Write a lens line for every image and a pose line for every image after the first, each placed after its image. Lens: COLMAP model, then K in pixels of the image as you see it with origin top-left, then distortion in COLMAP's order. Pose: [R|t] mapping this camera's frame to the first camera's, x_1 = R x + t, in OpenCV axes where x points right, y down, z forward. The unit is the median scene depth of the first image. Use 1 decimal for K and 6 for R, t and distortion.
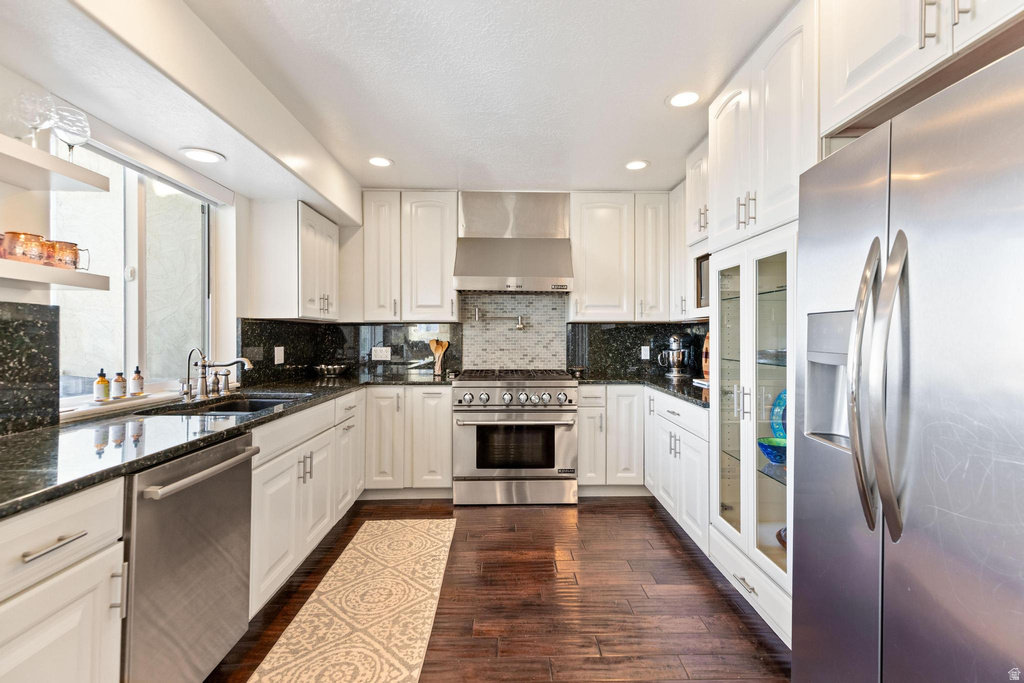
lens RADIAL K [[465.6, 0, 515.8], [0, 465.6, 335.4], [0, 0, 1]] dist [0.006350, -0.001622]
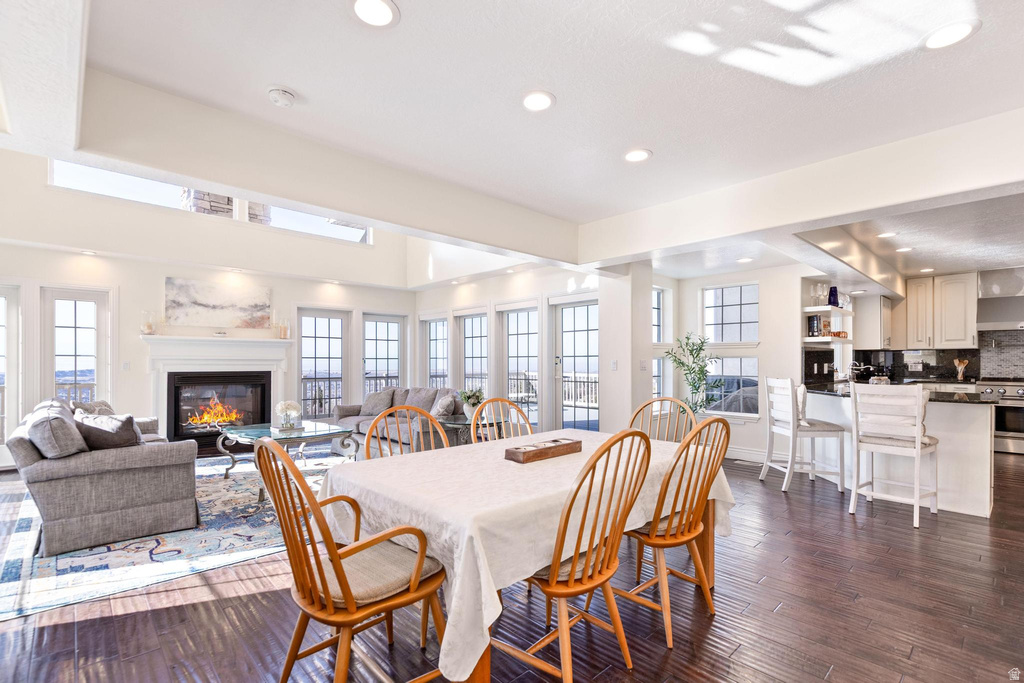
lens RADIAL K [[465.6, 0, 516.2], [0, 465.6, 362.8], [0, 0, 1]] dist [0.006350, -0.001622]
pose [[0.664583, -0.002490, -0.747211, 0.037167], [0.004864, 0.999988, 0.000994, 0.014766], [0.747199, -0.004295, 0.664586, -1.634518]]
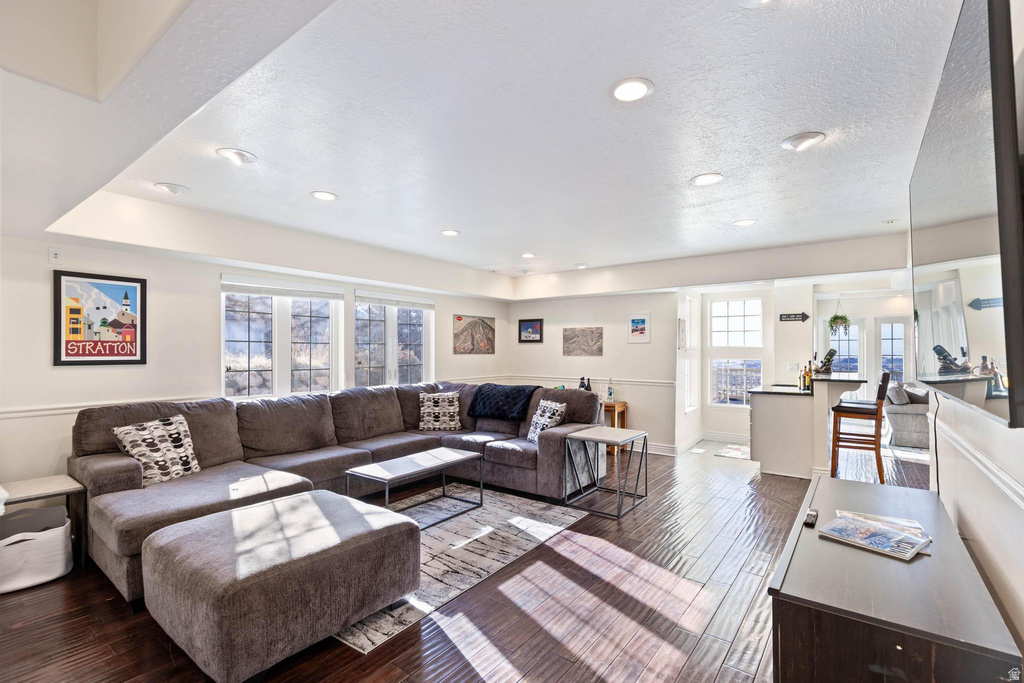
lens RADIAL K [[465.6, 0, 514.3], [0, 465.6, 339.1], [0, 0, 1]] dist [0.006350, -0.001622]
pose [[-0.625952, -0.012362, -0.779764, 1.429453], [0.007711, 0.999727, -0.022039, -0.066691], [0.779823, -0.019808, -0.625686, -1.715479]]
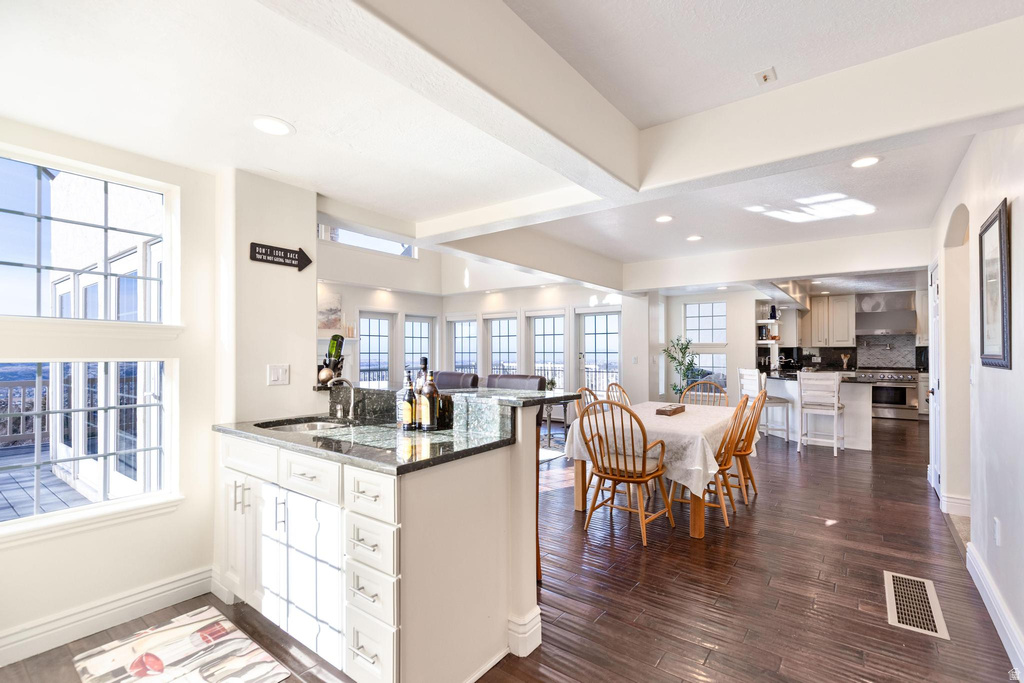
lens RADIAL K [[465.6, 0, 514.2], [0, 465.6, 345.2], [0, 0, 1]] dist [0.006350, -0.001622]
pose [[0.780798, -0.011949, -0.624669, 0.009478], [0.004780, 0.999902, -0.013153, -0.018178], [0.624765, 0.007283, 0.780779, -2.424891]]
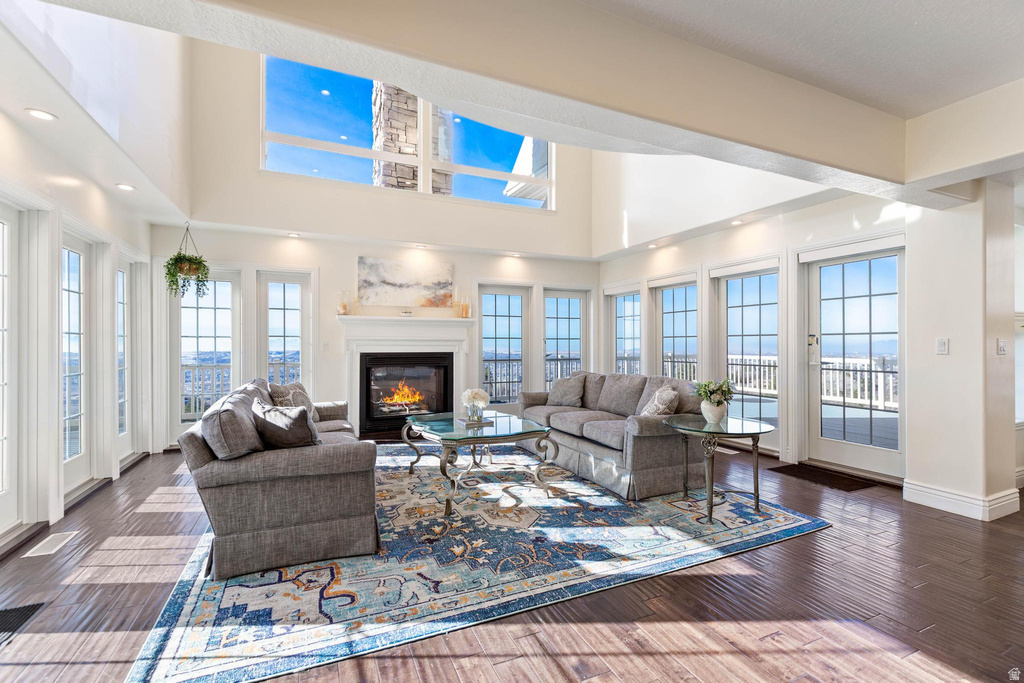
lens RADIAL K [[465.6, 0, 517.9], [0, 465.6, 345.7], [0, 0, 1]] dist [0.006350, -0.001622]
pose [[0.381568, 0.000492, -0.924341, -0.339252], [0.004727, 0.999986, 0.002484, 0.016911], [0.924329, -0.005317, 0.381560, -1.562541]]
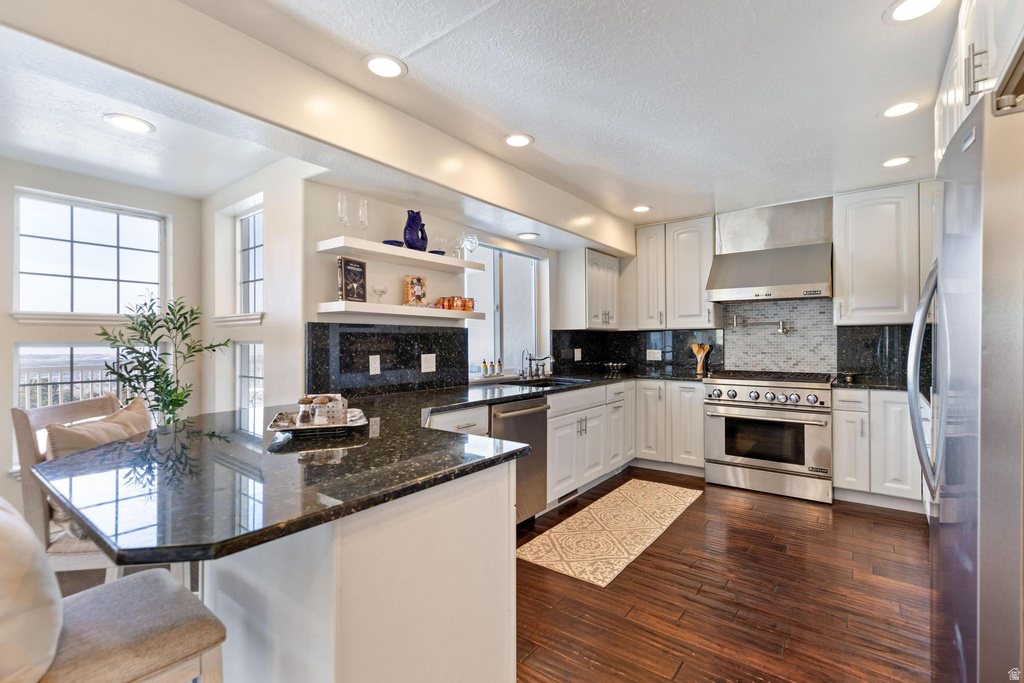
lens RADIAL K [[465.6, 0, 510.9], [0, 465.6, 338.6], [0, 0, 1]] dist [0.006350, -0.001622]
pose [[0.772141, -0.008863, -0.635389, 0.256540], [0.007534, 0.999960, -0.004793, -0.002211], [0.635406, -0.001086, 0.772177, -0.251871]]
